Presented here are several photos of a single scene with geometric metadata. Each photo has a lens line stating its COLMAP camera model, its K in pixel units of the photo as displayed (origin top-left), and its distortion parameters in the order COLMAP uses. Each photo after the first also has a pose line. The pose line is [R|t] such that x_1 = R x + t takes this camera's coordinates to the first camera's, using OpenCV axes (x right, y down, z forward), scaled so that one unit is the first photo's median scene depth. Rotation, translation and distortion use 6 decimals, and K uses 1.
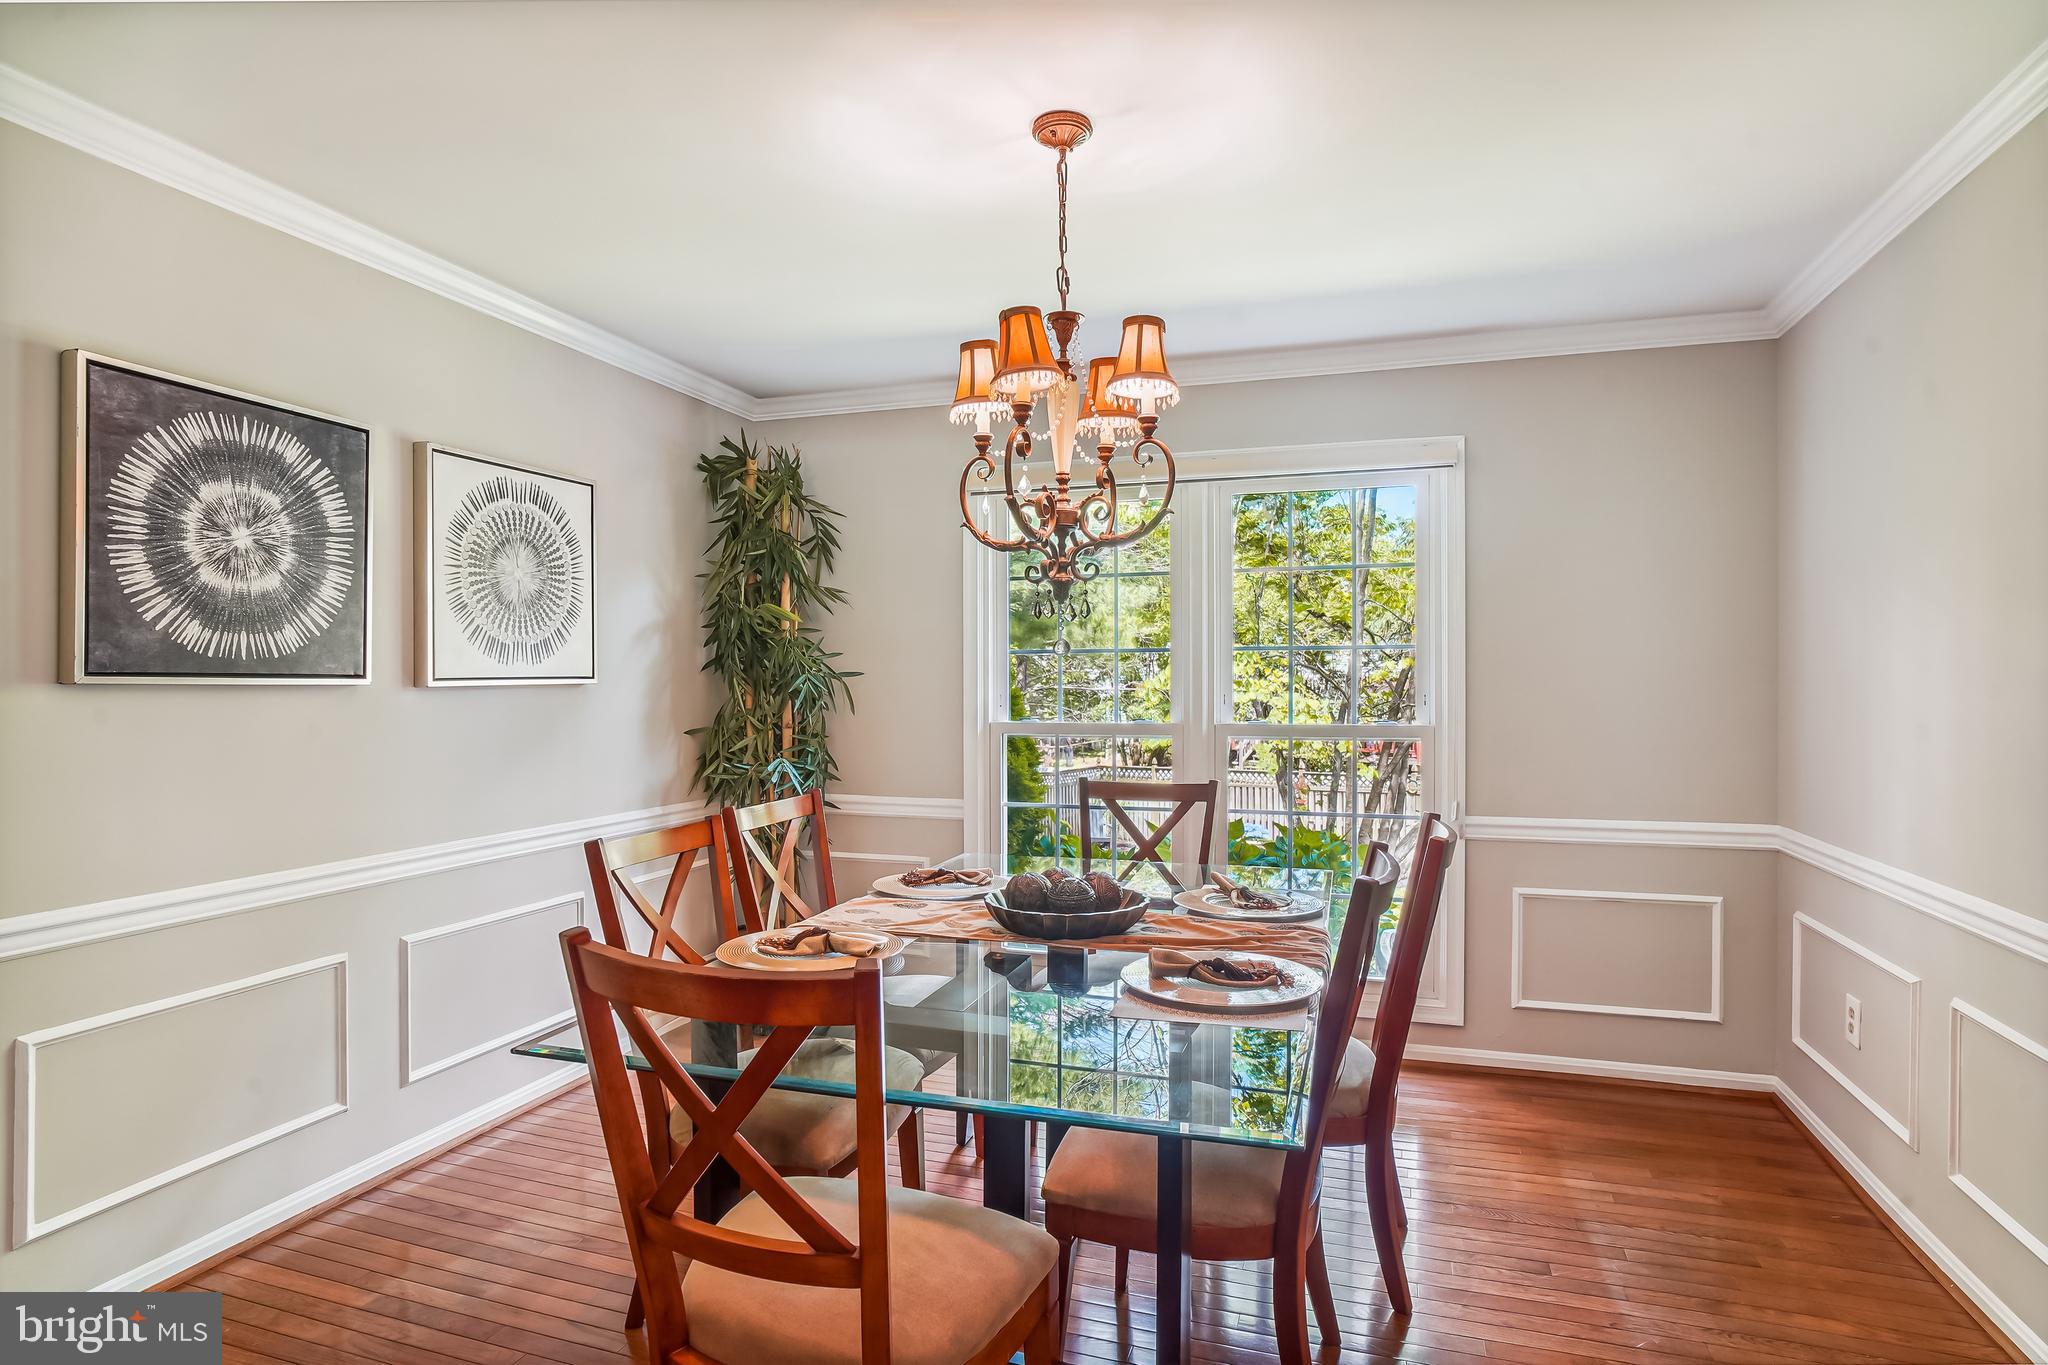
lens RADIAL K [[1082.1, 0, 1024.0], [0, 1082.1, 682.5], [0, 0, 1]] dist [-0.002634, -0.000075]
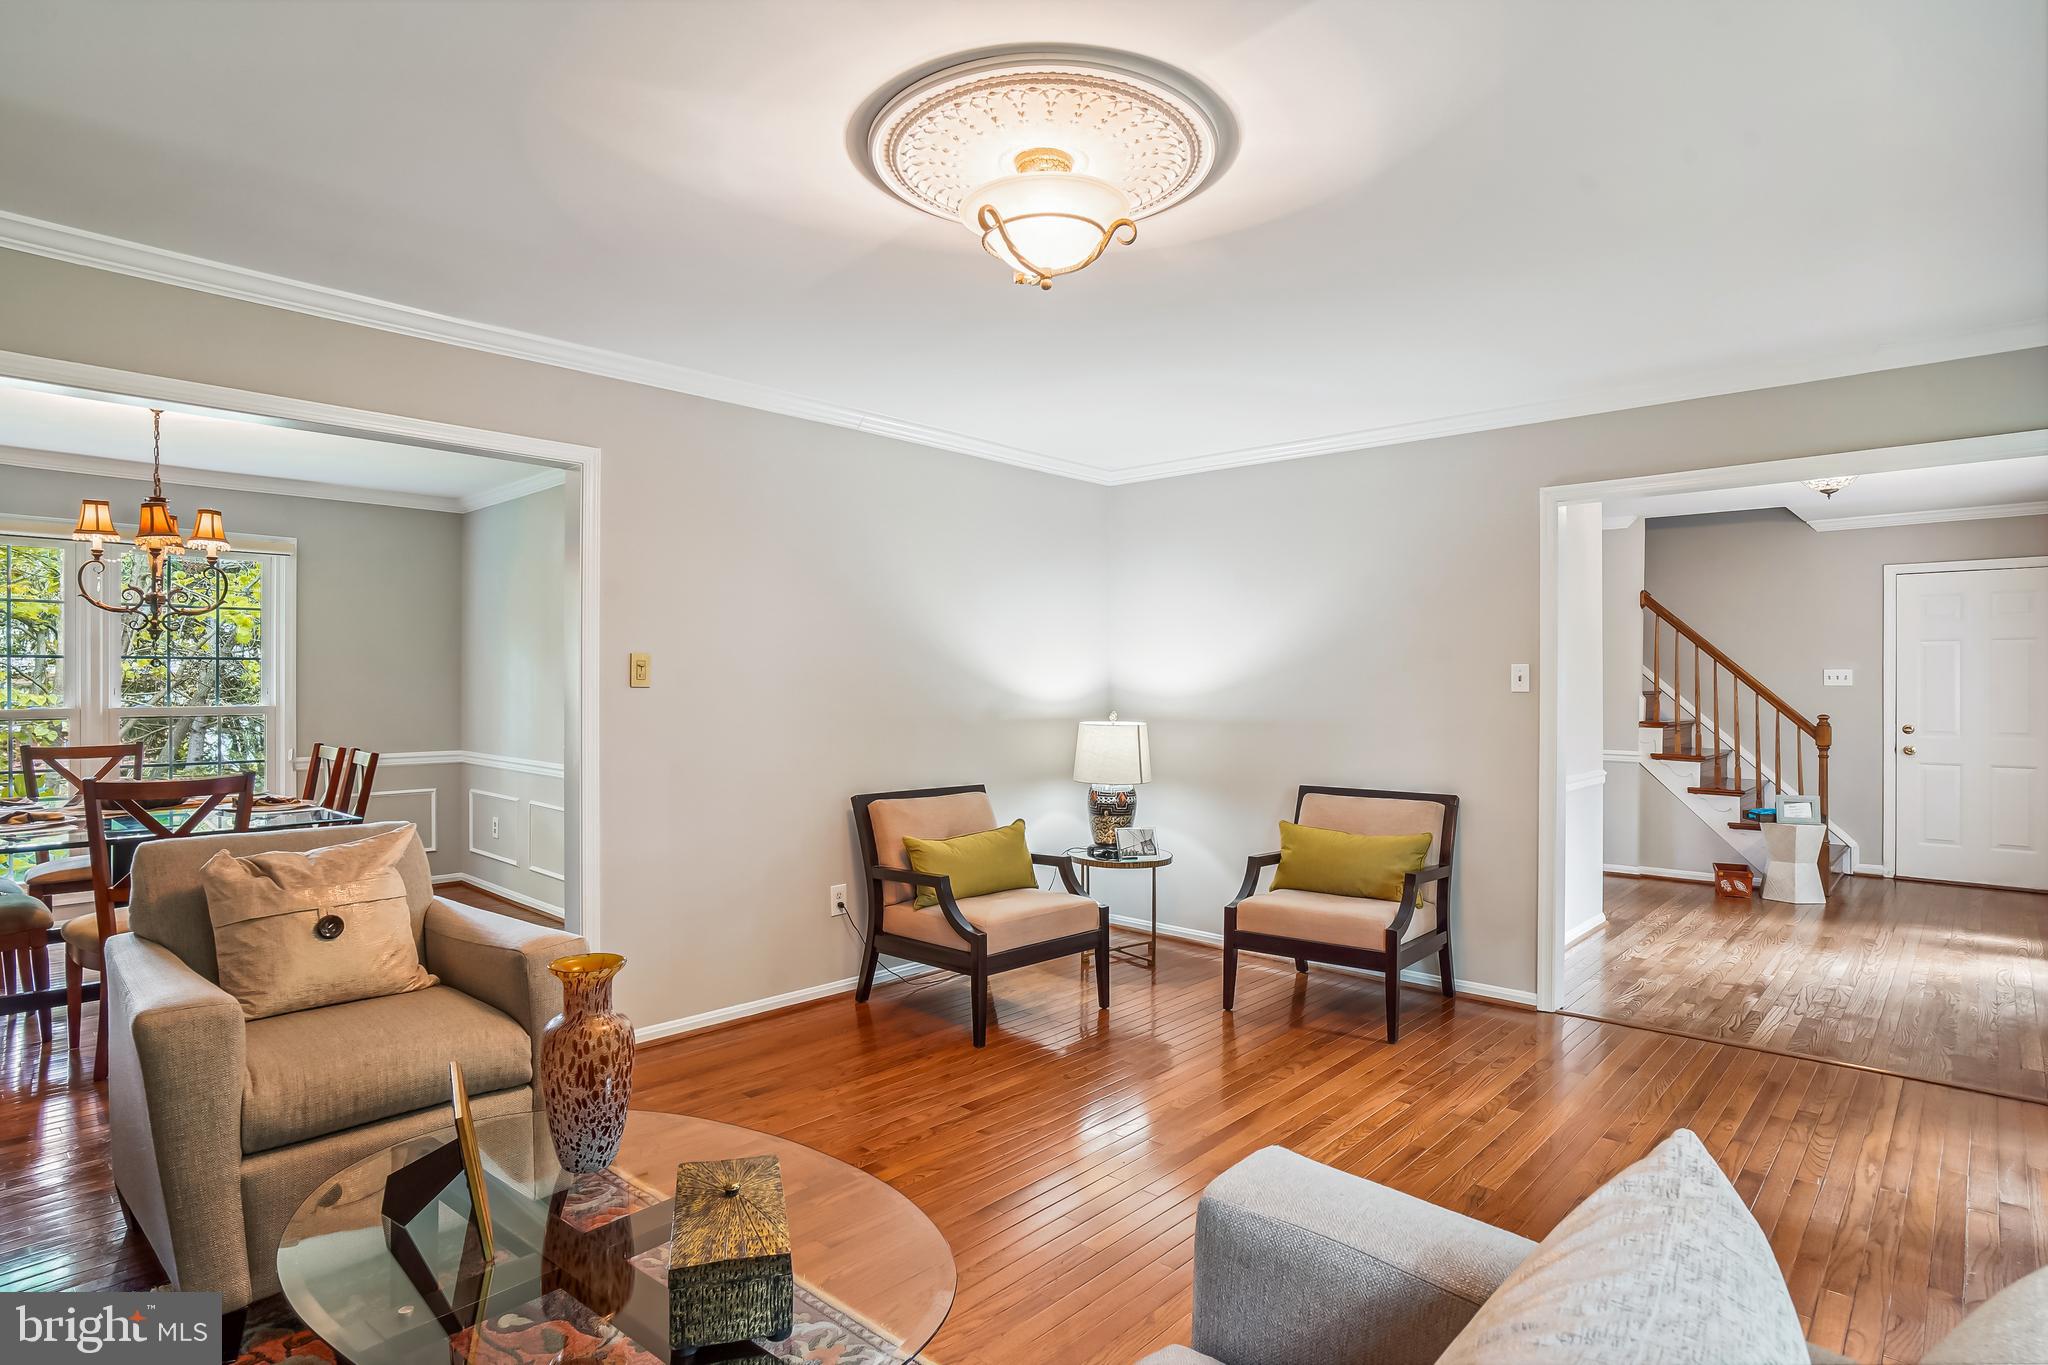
lens RADIAL K [[1082.1, 0, 1024.0], [0, 1082.1, 682.5], [0, 0, 1]] dist [-0.002634, -0.000075]
pose [[0.431174, 0.001096, 0.902268, -0.836915], [-0.001244, 0.999999, -0.000620, 0.002463], [-0.902268, -0.000855, 0.431175, -1.023758]]
